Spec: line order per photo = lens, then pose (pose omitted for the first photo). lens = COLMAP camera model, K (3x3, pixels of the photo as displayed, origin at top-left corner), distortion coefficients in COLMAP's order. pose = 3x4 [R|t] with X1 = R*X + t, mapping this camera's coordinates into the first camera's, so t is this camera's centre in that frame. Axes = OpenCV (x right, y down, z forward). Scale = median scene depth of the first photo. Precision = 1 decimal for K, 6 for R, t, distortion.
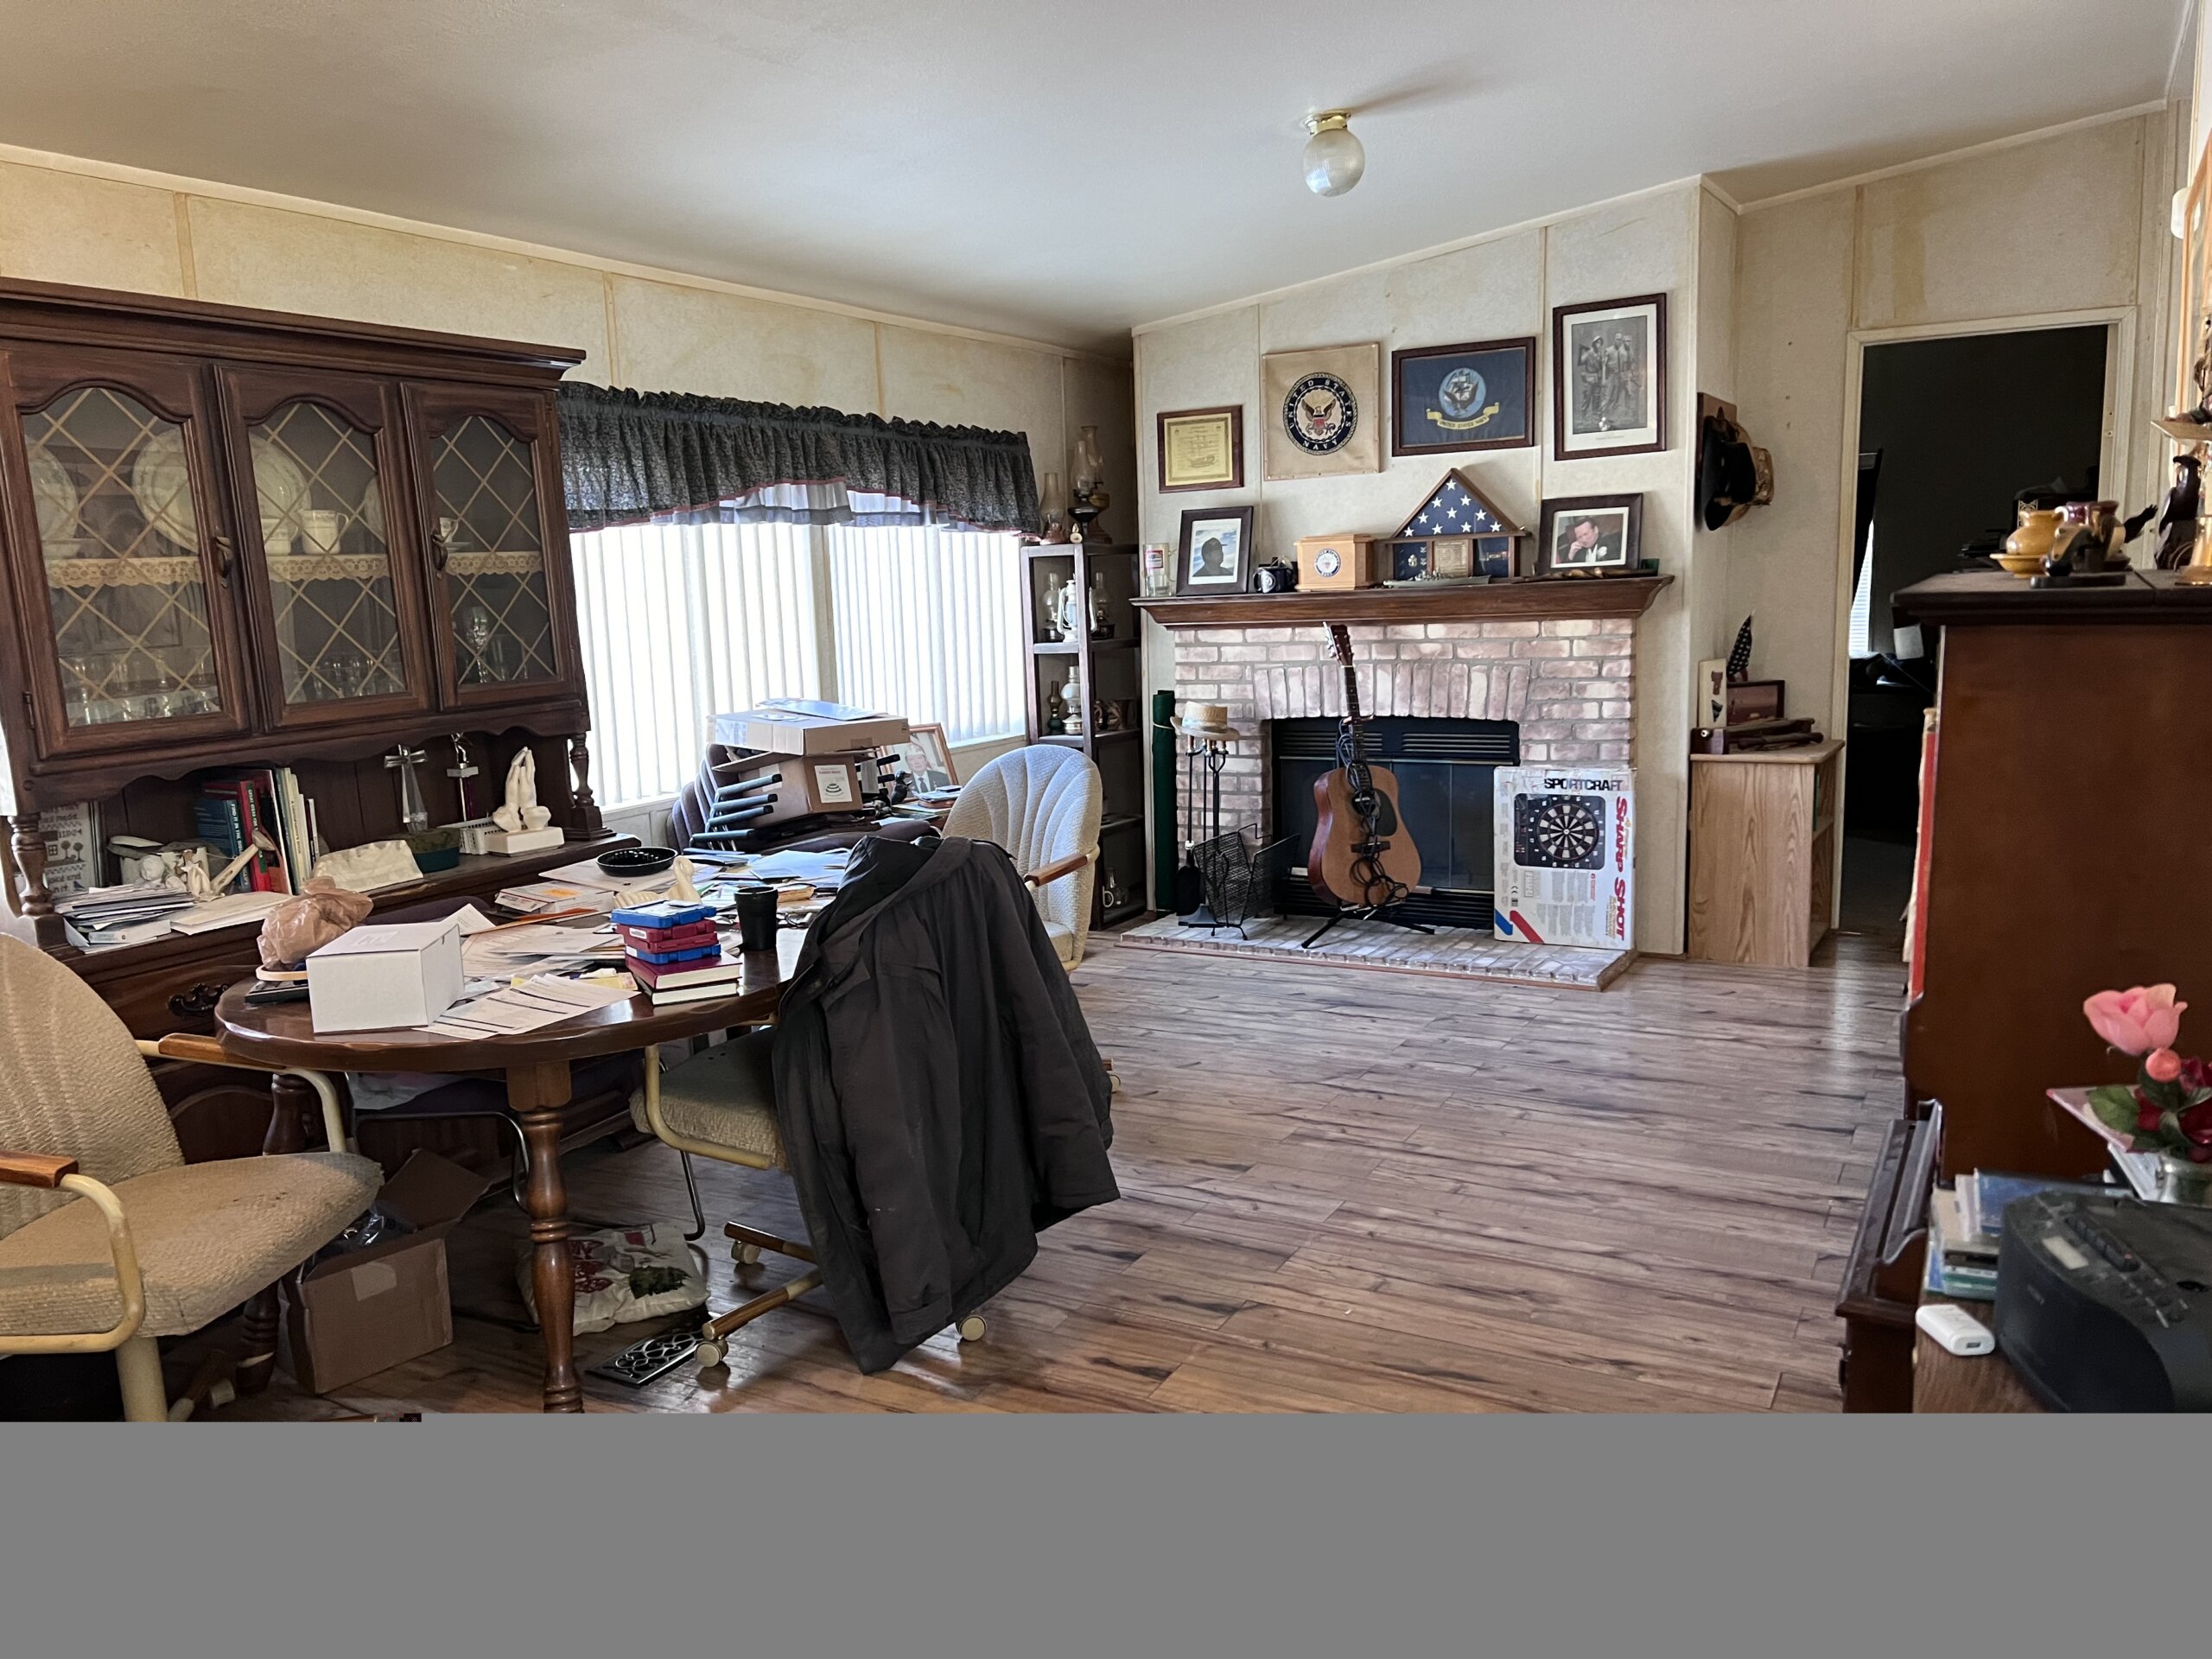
lens RADIAL K [[1705.8, 0, 1099.5], [0, 1705.8, 820.6], [0, 0, 1]] dist [0.058508, -0.070059]
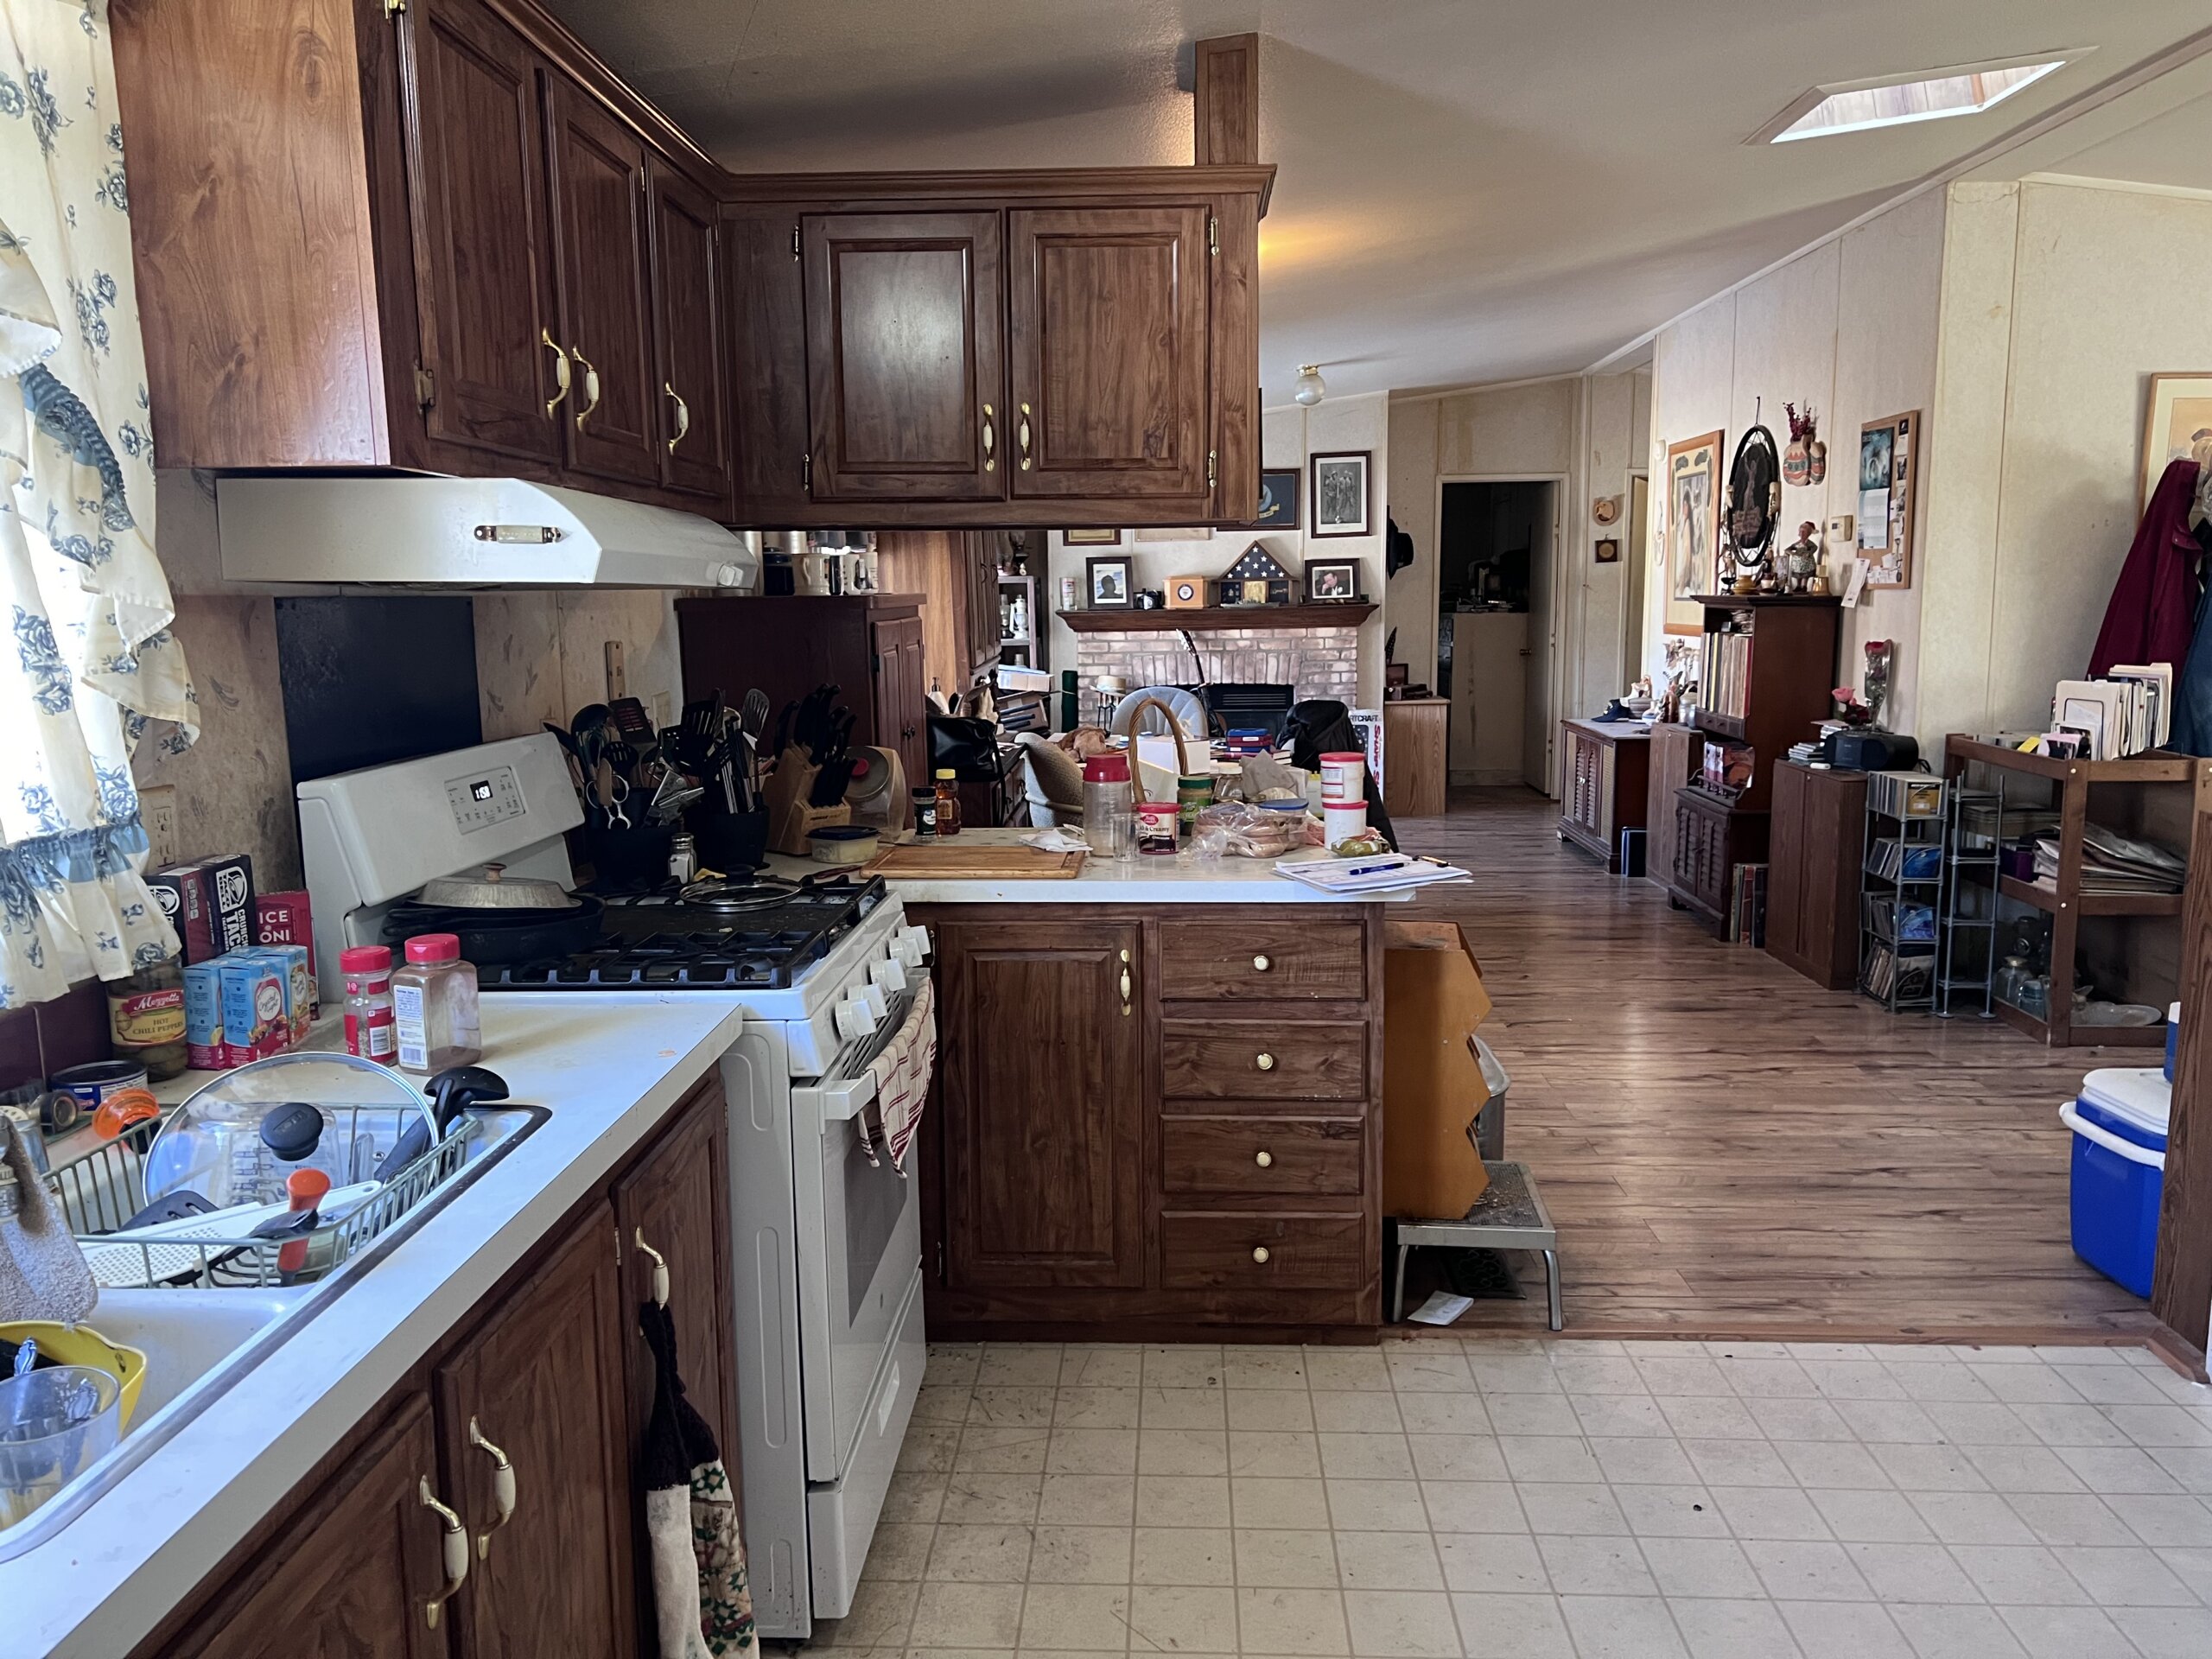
lens RADIAL K [[1705.8, 0, 1107.8], [0, 1705.8, 835.6], [0, 0, 1]] dist [0.058508, -0.070059]
pose [[0.888917, -0.039460, 0.456365, -0.733627], [0.046176, 0.998927, -0.003570, 0.093937], [-0.455734, 0.024246, 0.889786, -0.470017]]
